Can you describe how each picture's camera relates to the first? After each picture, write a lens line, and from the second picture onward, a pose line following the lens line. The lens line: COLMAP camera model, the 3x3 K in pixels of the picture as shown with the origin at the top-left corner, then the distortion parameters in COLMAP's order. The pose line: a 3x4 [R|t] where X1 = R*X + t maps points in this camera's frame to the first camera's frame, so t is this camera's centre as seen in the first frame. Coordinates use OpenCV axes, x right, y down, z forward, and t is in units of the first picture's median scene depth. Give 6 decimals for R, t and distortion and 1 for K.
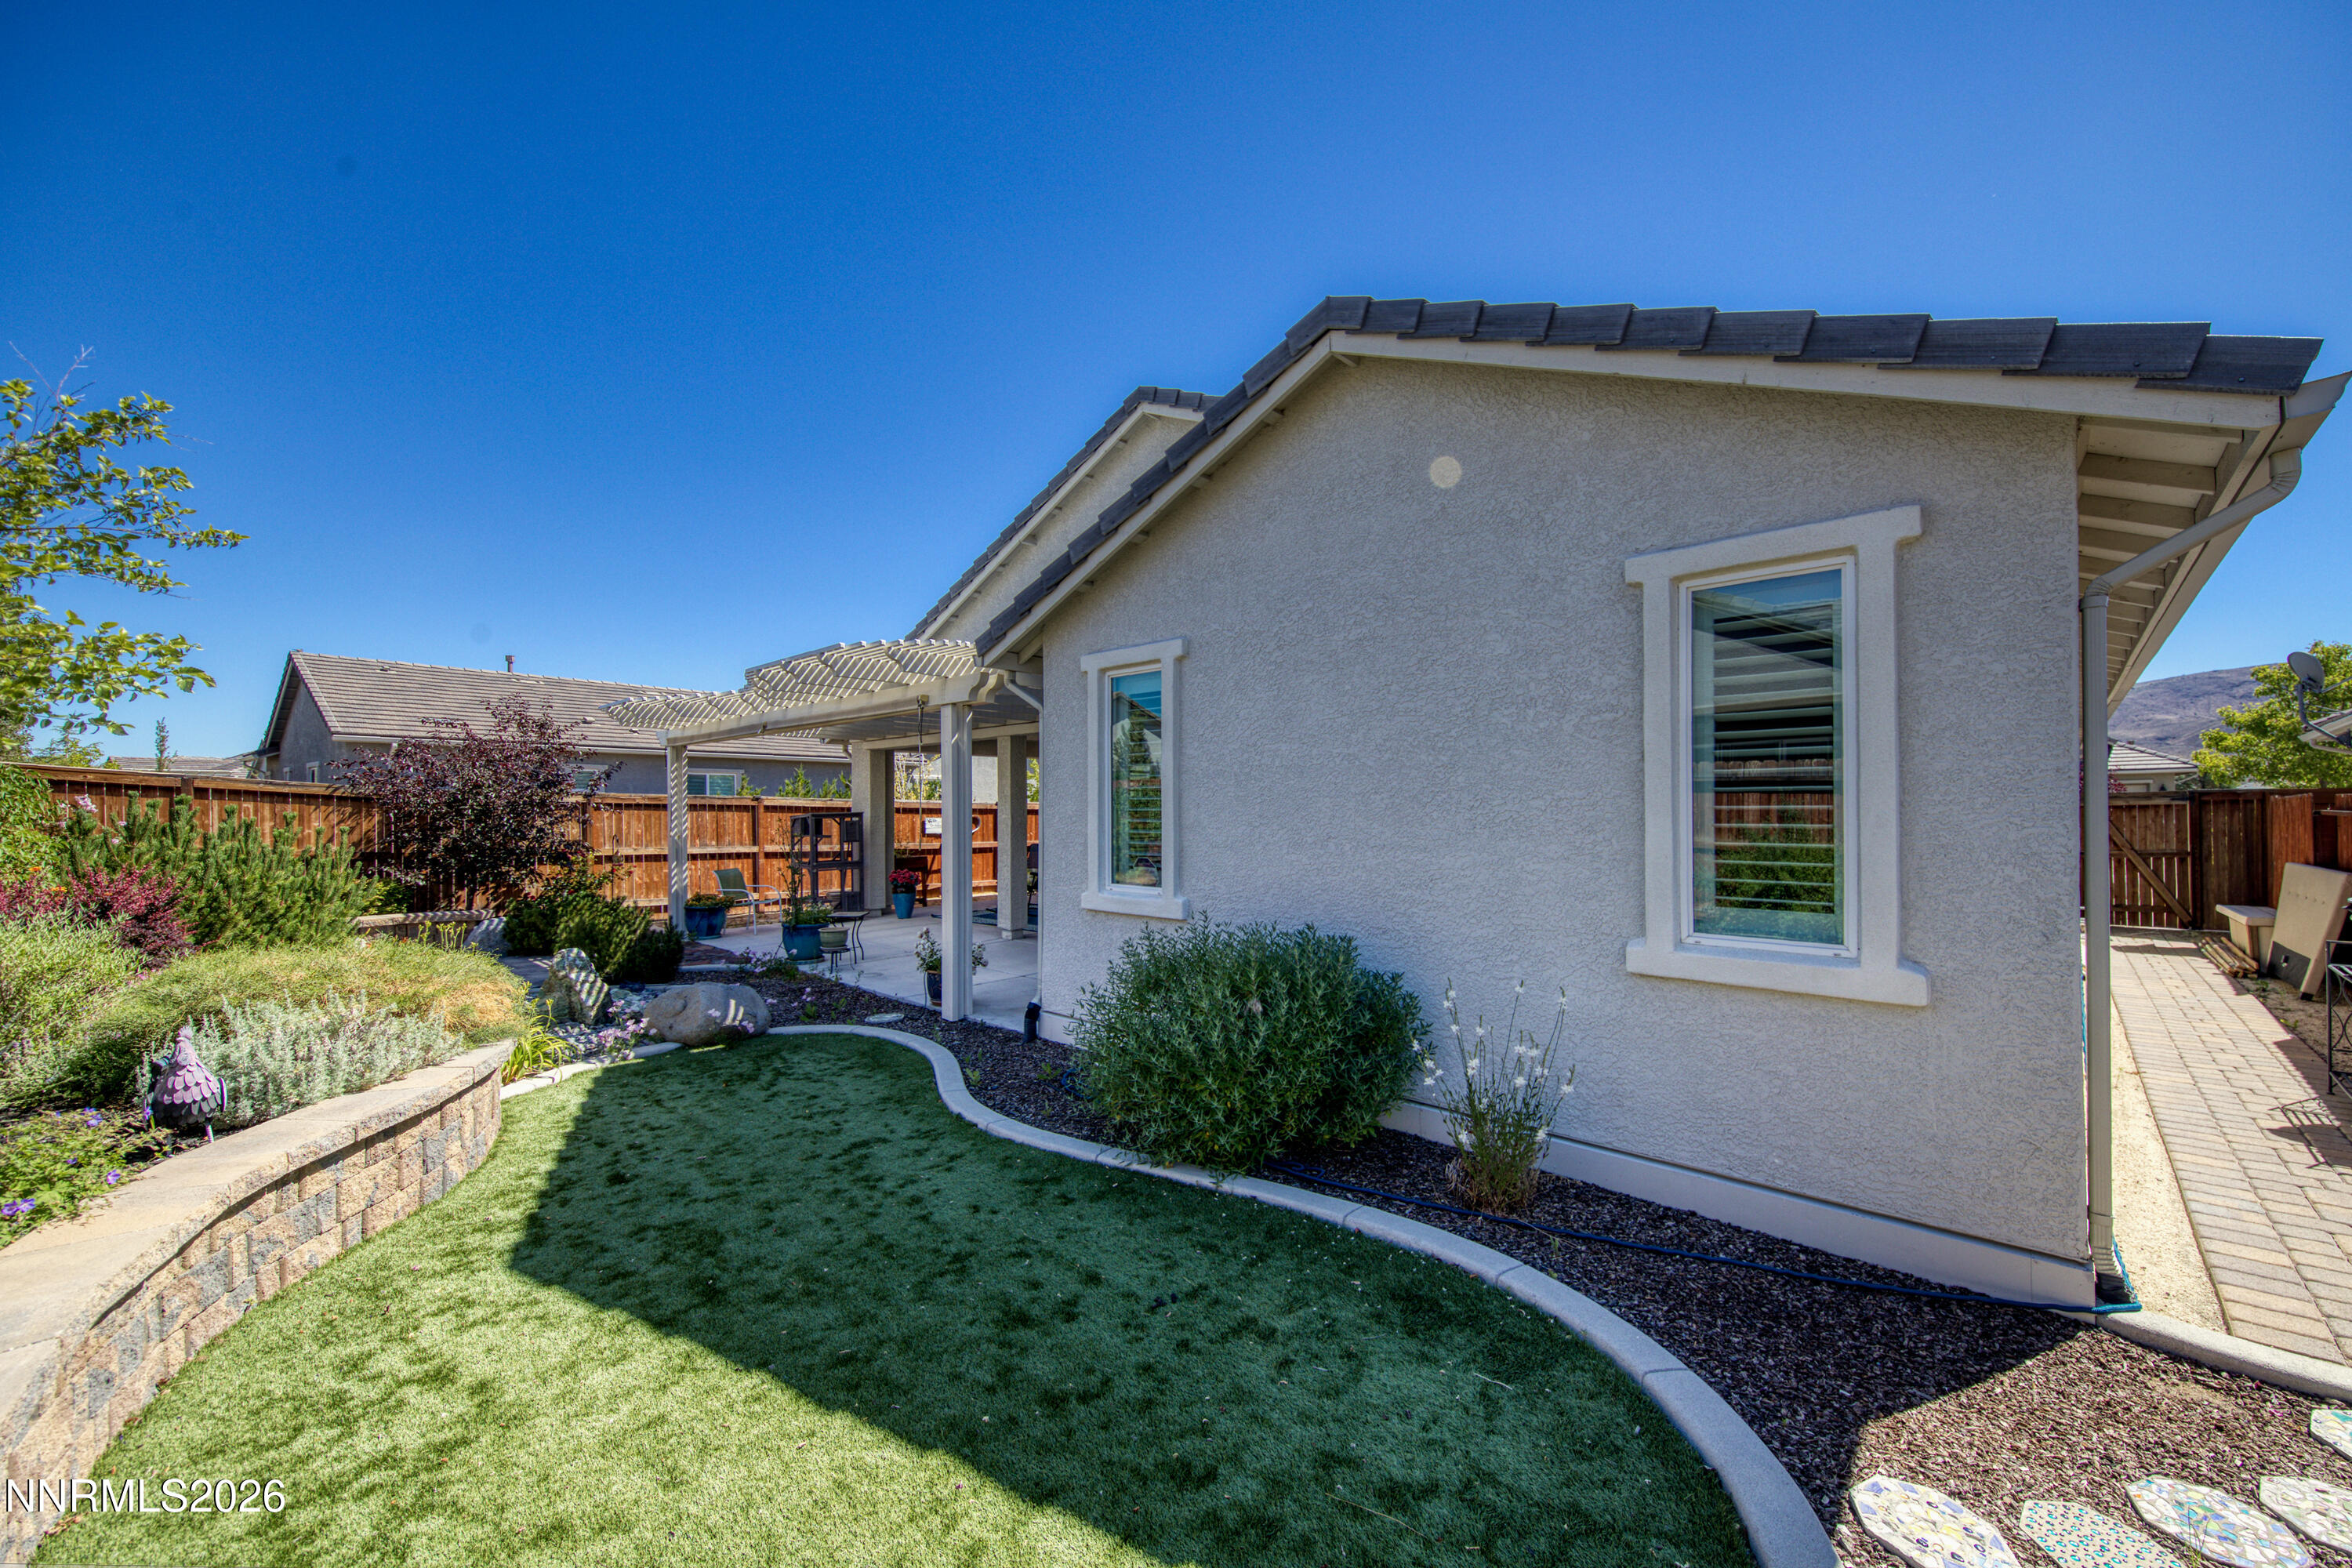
lens RADIAL K [[918.3, 0, 1177.6], [0, 918.3, 805.7], [0, 0, 1]] dist [-0.000684, -0.000090]
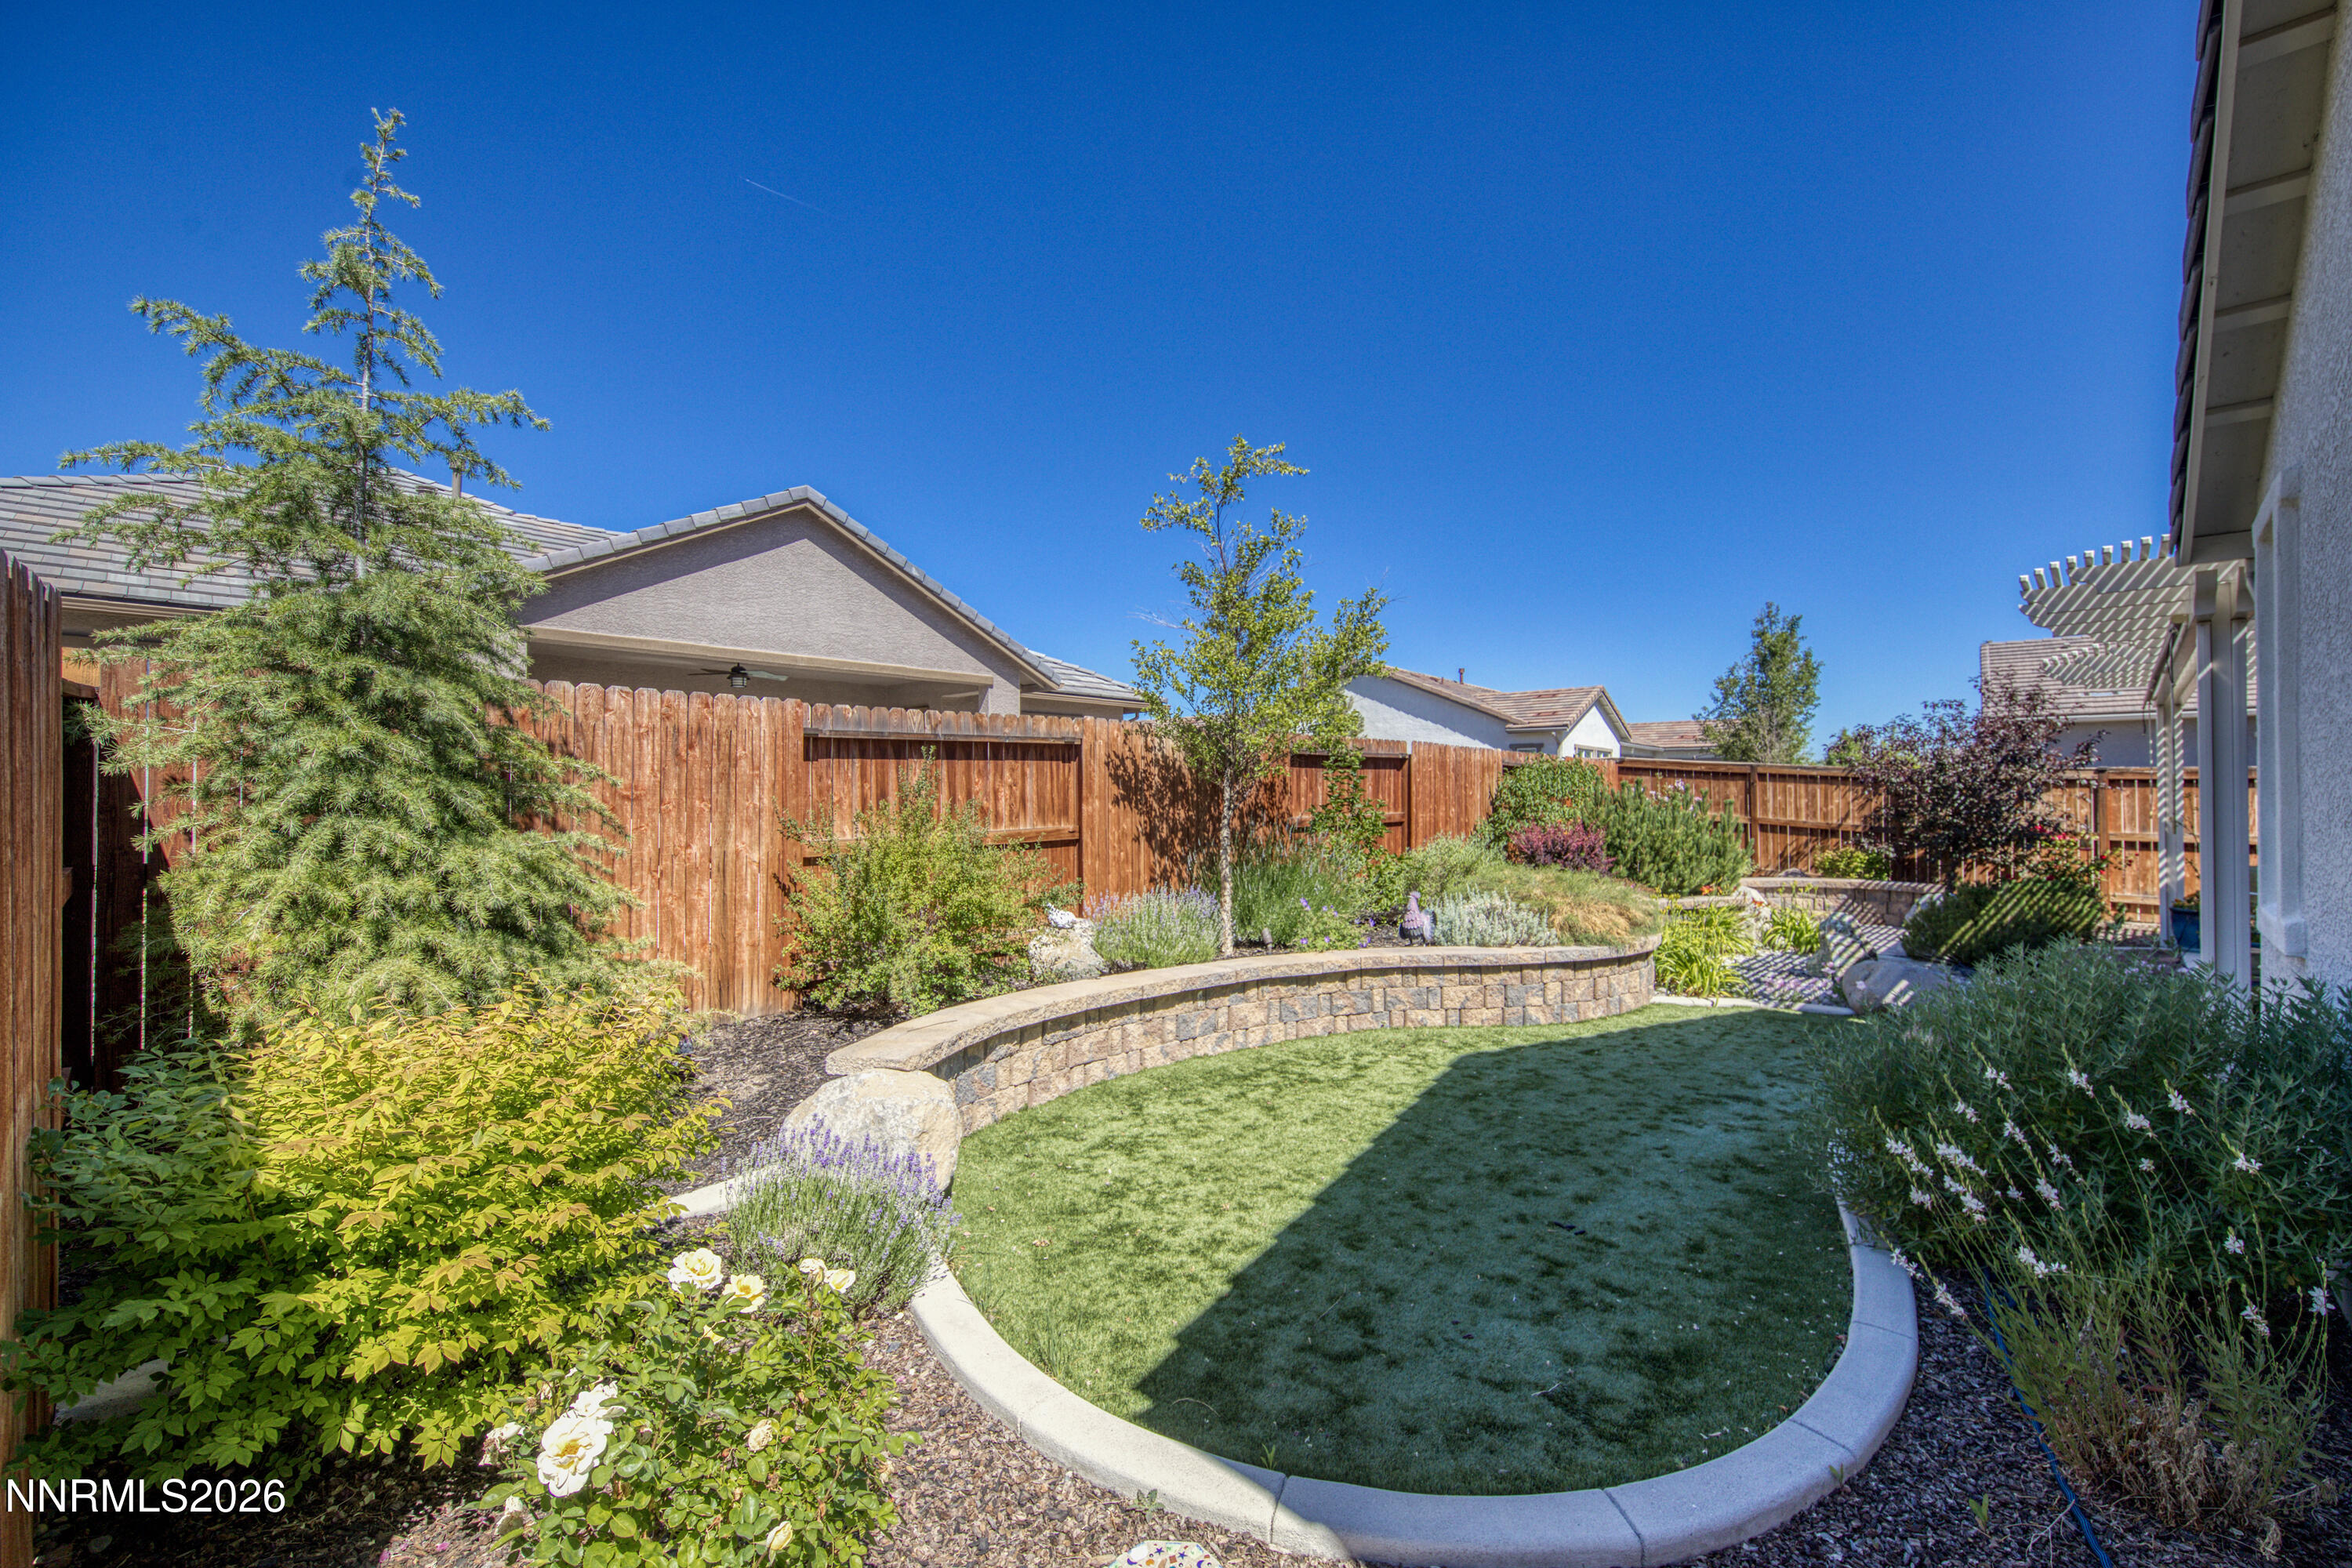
lens RADIAL K [[1013.0, 0, 1208.8], [0, 1013.0, 771.7], [0, 0, 1]] dist [0.000360, -0.000127]
pose [[-0.006328, -0.026421, -0.999631, 1.138518], [0.004602, 0.999640, -0.026451, 0.038738], [0.999969, -0.004767, -0.006204, 0.572101]]
